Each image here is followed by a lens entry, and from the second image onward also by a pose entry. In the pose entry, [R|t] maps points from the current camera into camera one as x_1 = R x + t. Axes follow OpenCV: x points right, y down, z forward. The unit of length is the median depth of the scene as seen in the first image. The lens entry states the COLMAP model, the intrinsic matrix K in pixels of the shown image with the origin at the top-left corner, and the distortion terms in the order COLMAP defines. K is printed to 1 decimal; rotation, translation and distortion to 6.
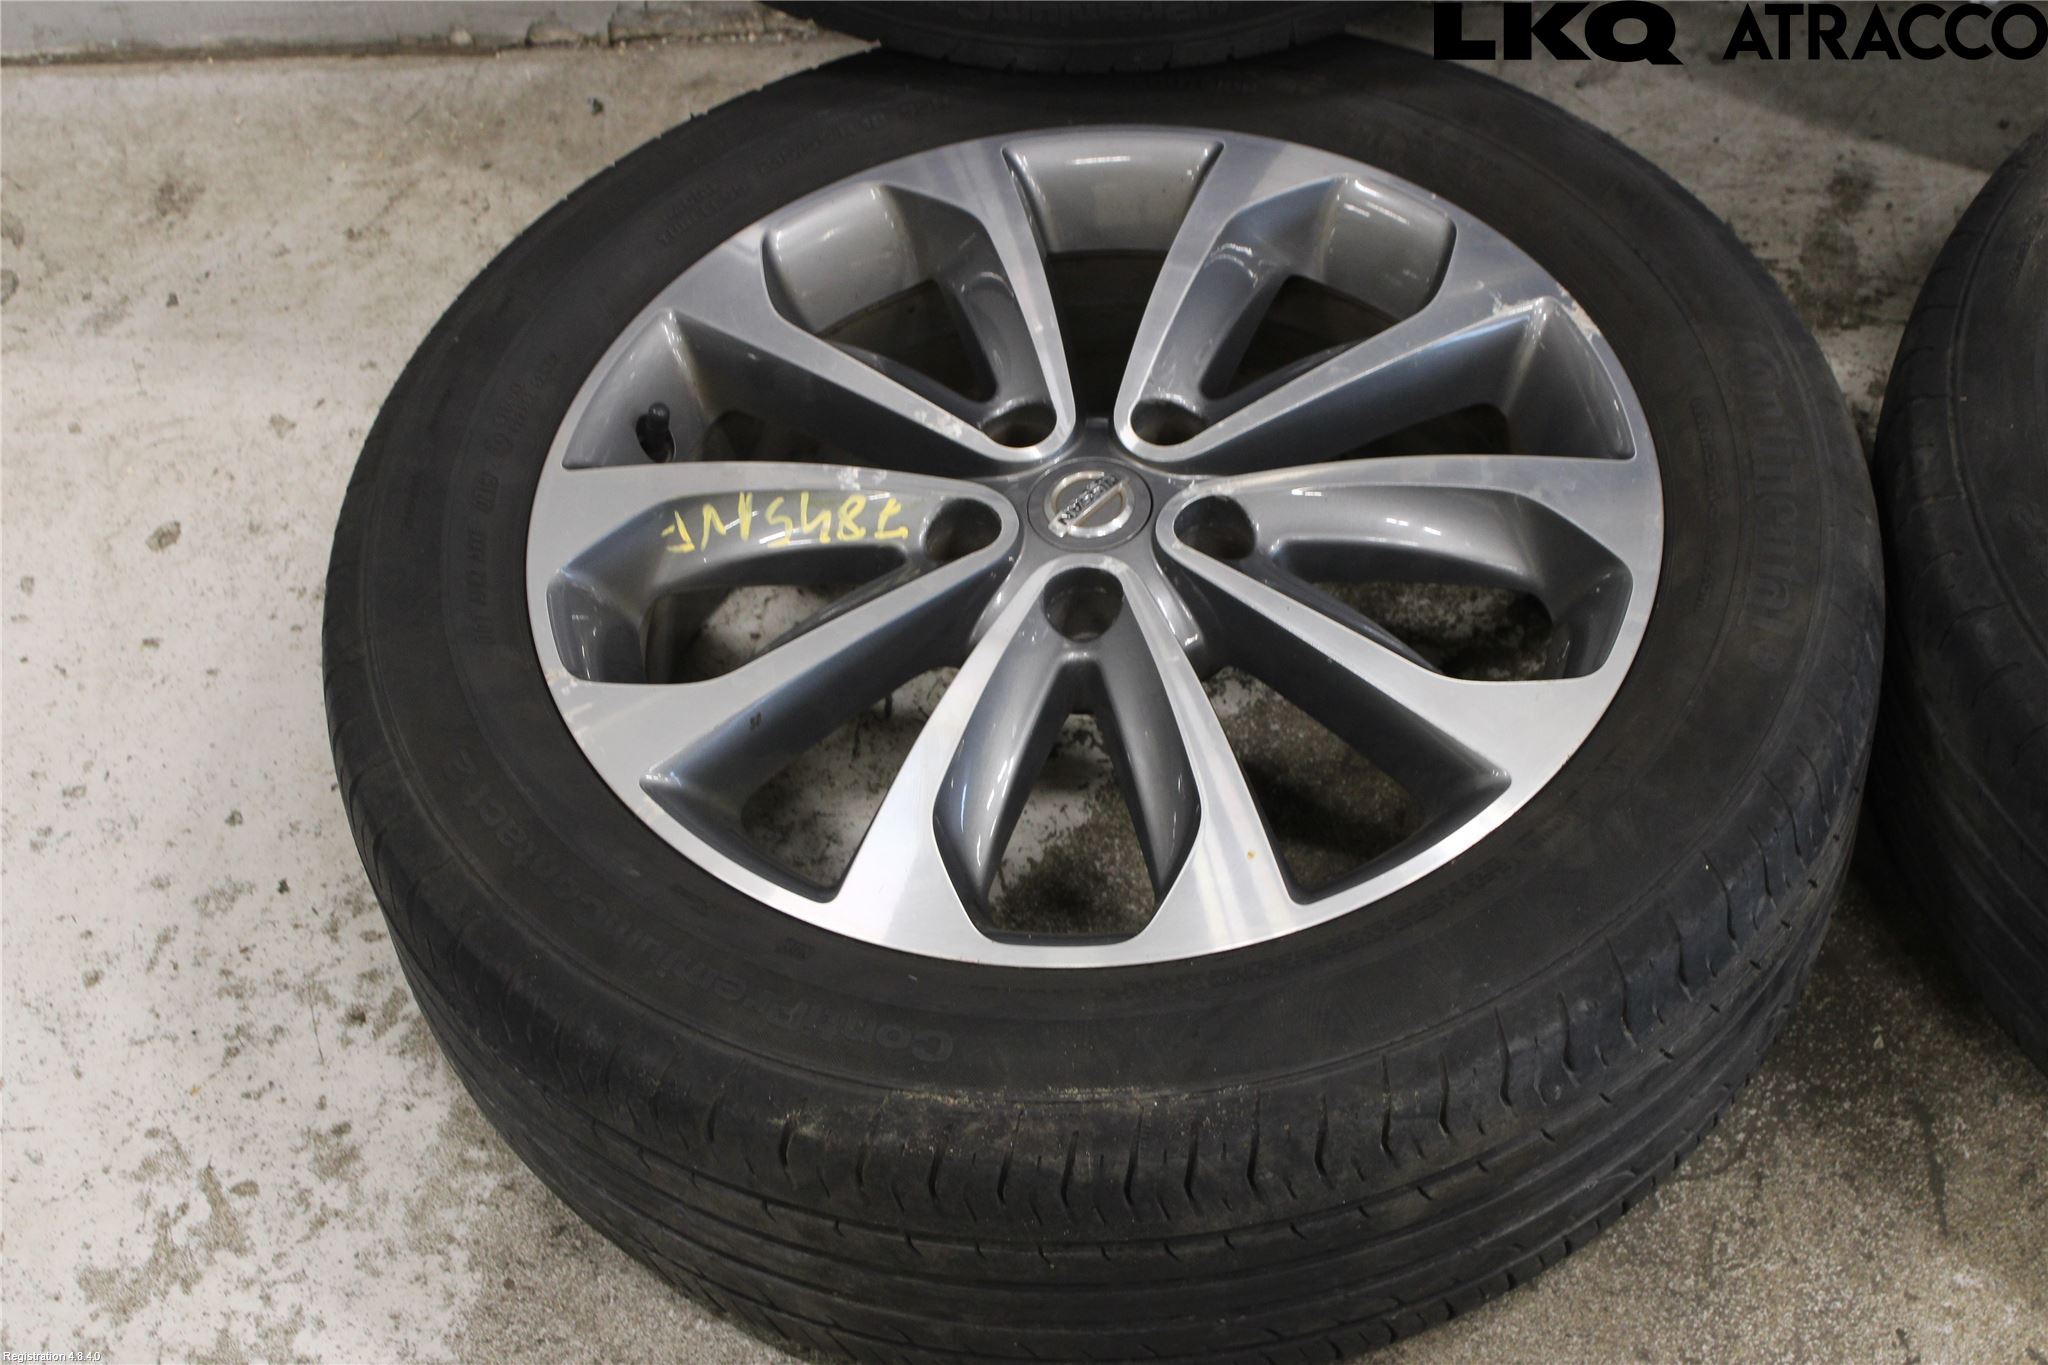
lens RADIAL K [[3393.6, 0, 1040.7], [0, 3393.6, 681.0], [0, 0, 1]] dist [-0.037139, 0.096648]
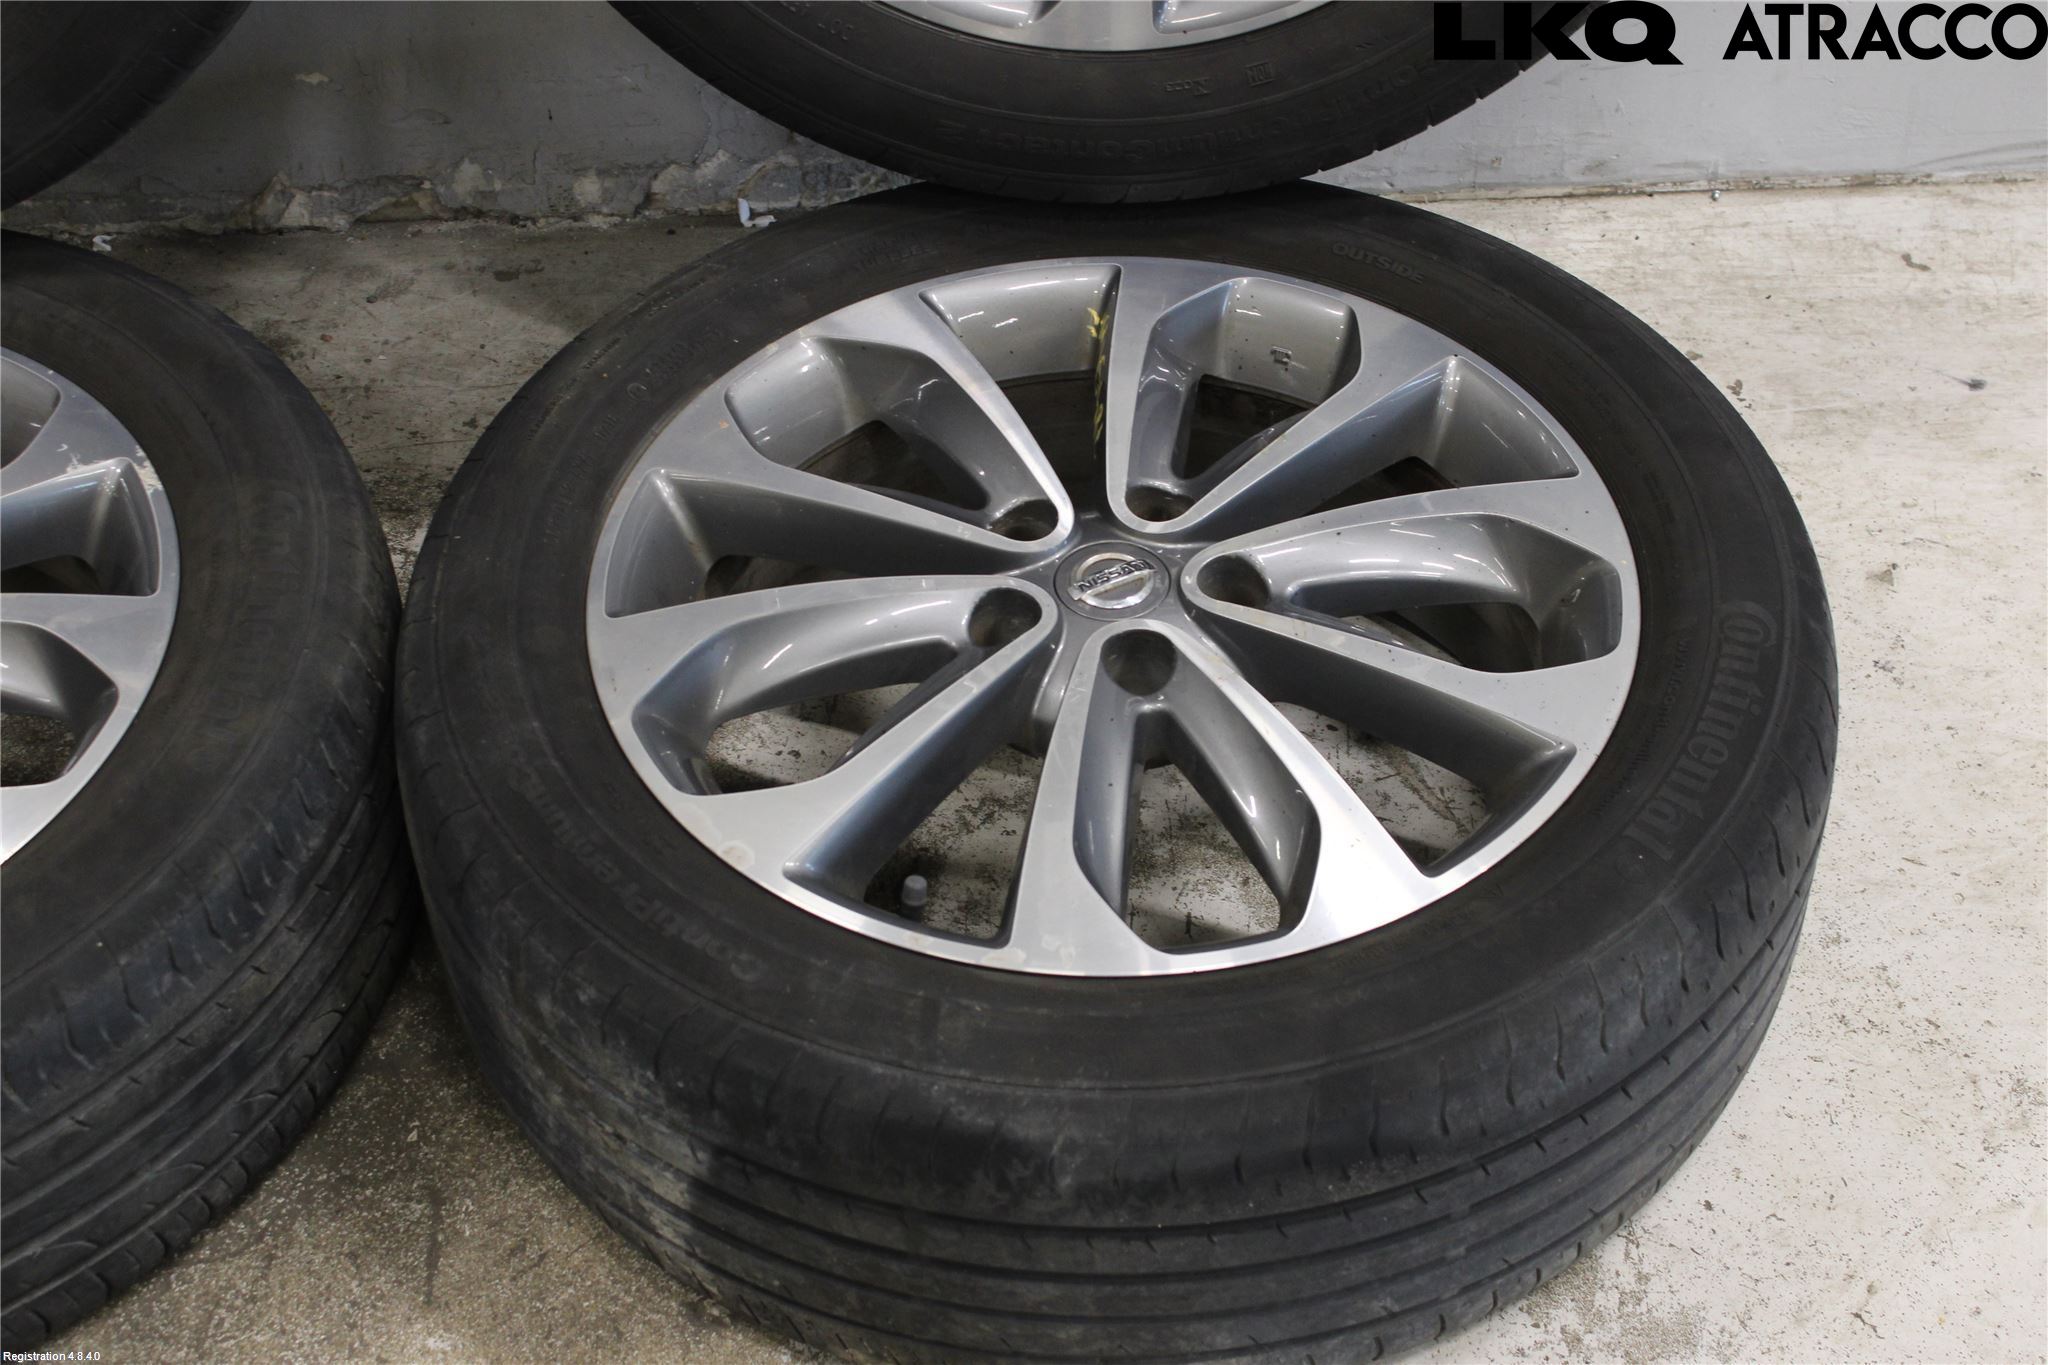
lens RADIAL K [[3393.6, 0, 1040.7], [0, 3393.6, 681.0], [0, 0, 1]] dist [-0.037139, 0.096648]
pose [[0.995954, -0.011140, 0.089176, 0.337222], [0.020345, 0.994475, -0.102985, 0.074739], [-0.087536, 0.104383, 0.990677, -0.095247]]
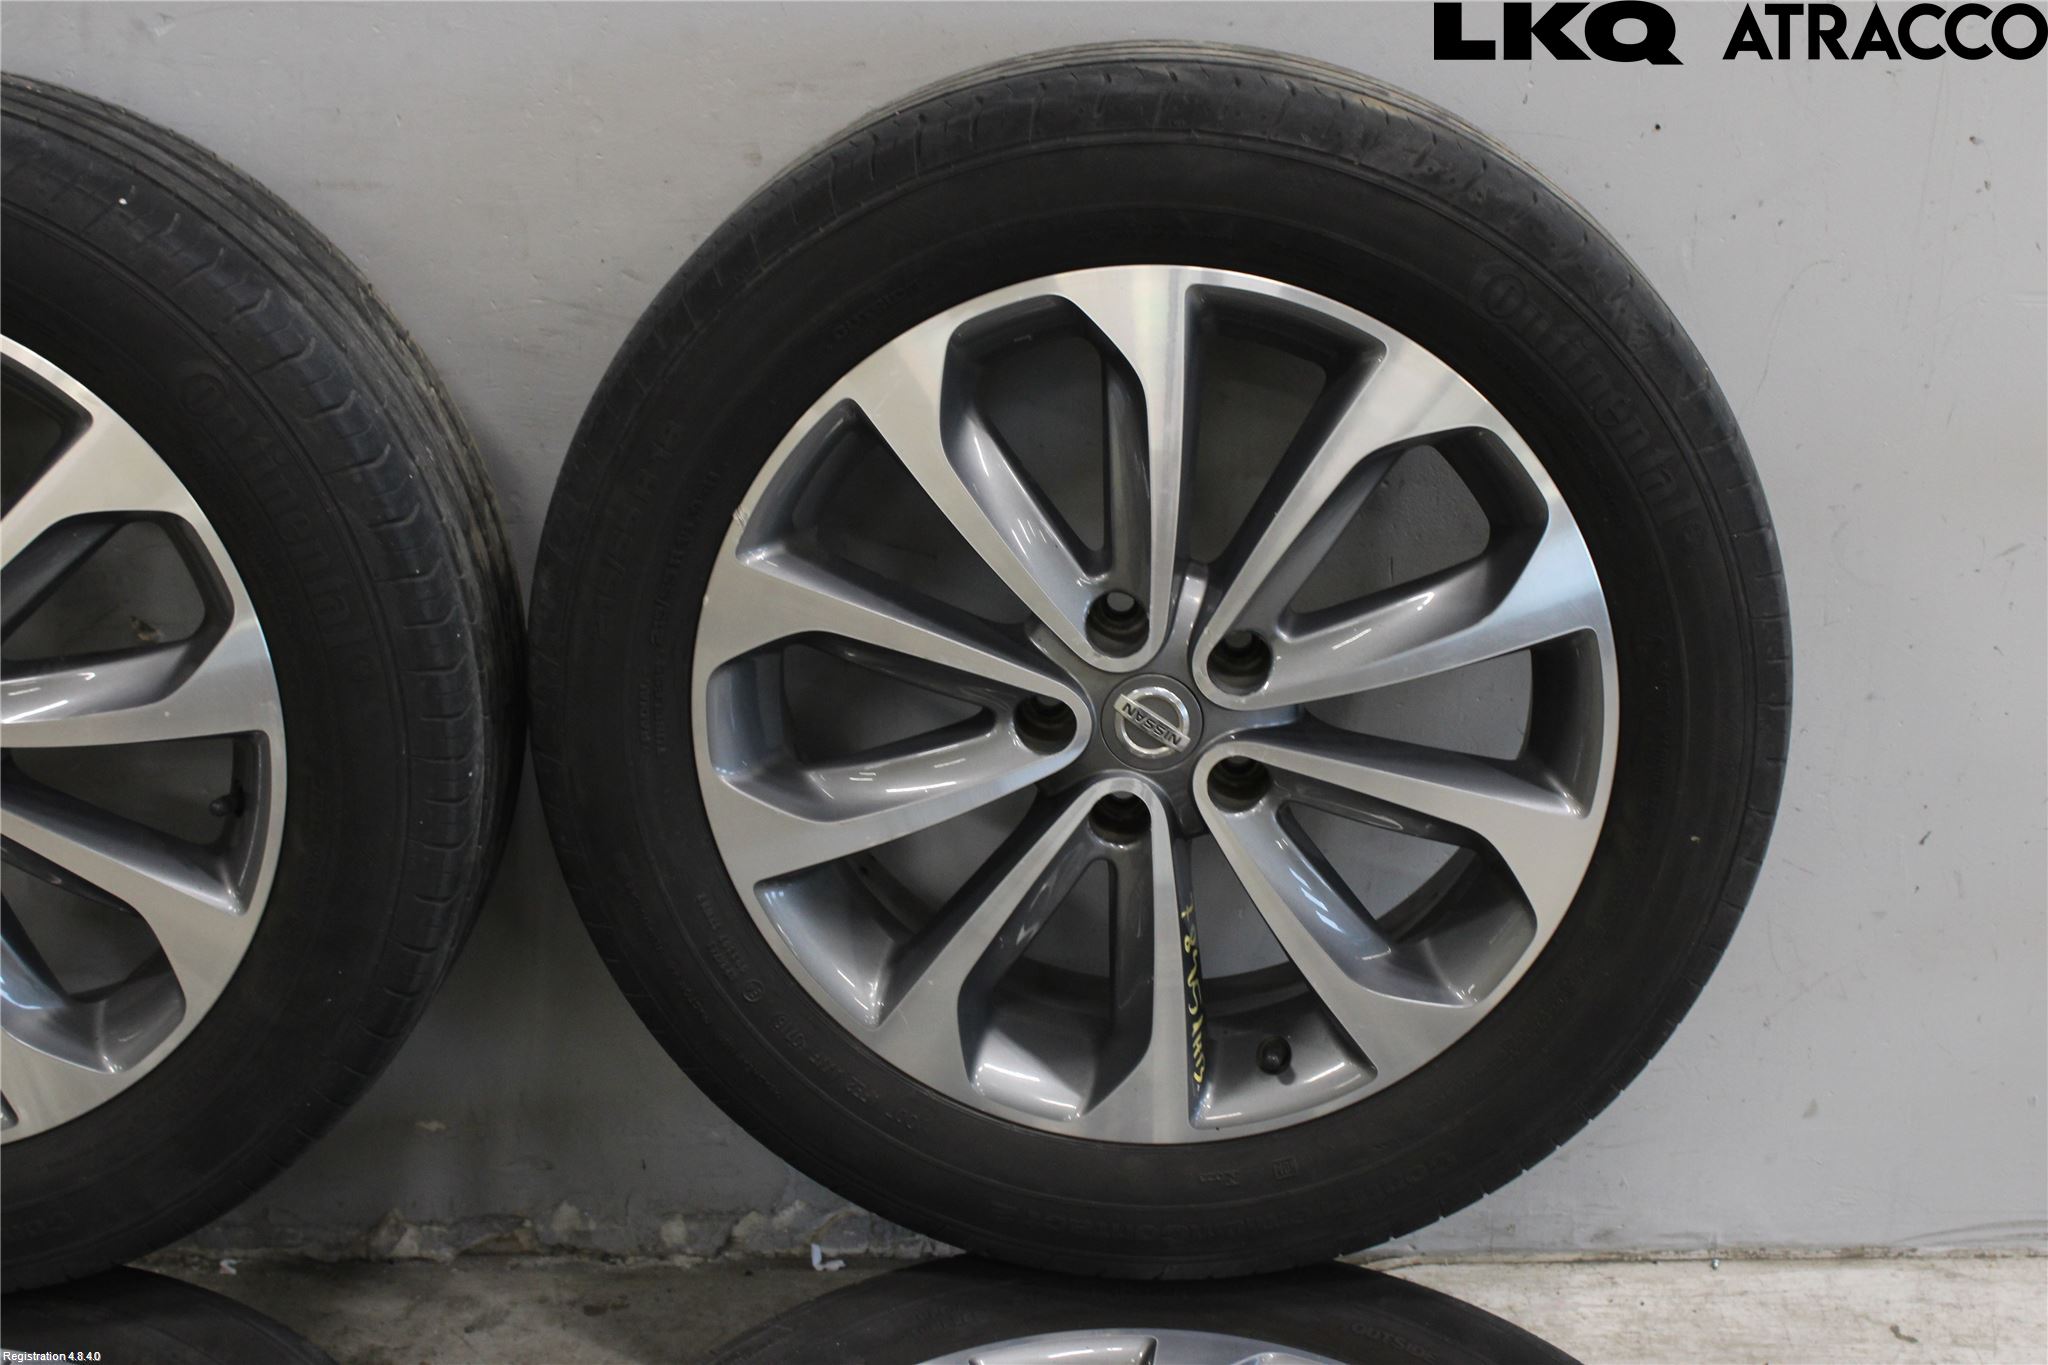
lens RADIAL K [[3201.8, 0, 1024.0], [0, 3201.8, 682.5], [0, 0, 1]] dist [-0.071285, 0.214653]
pose [[0.997764, 0.036387, 0.056064, 0.345294], [-0.012547, 0.925877, -0.377617, 0.038074], [-0.065649, 0.376069, 0.924263, -0.143514]]
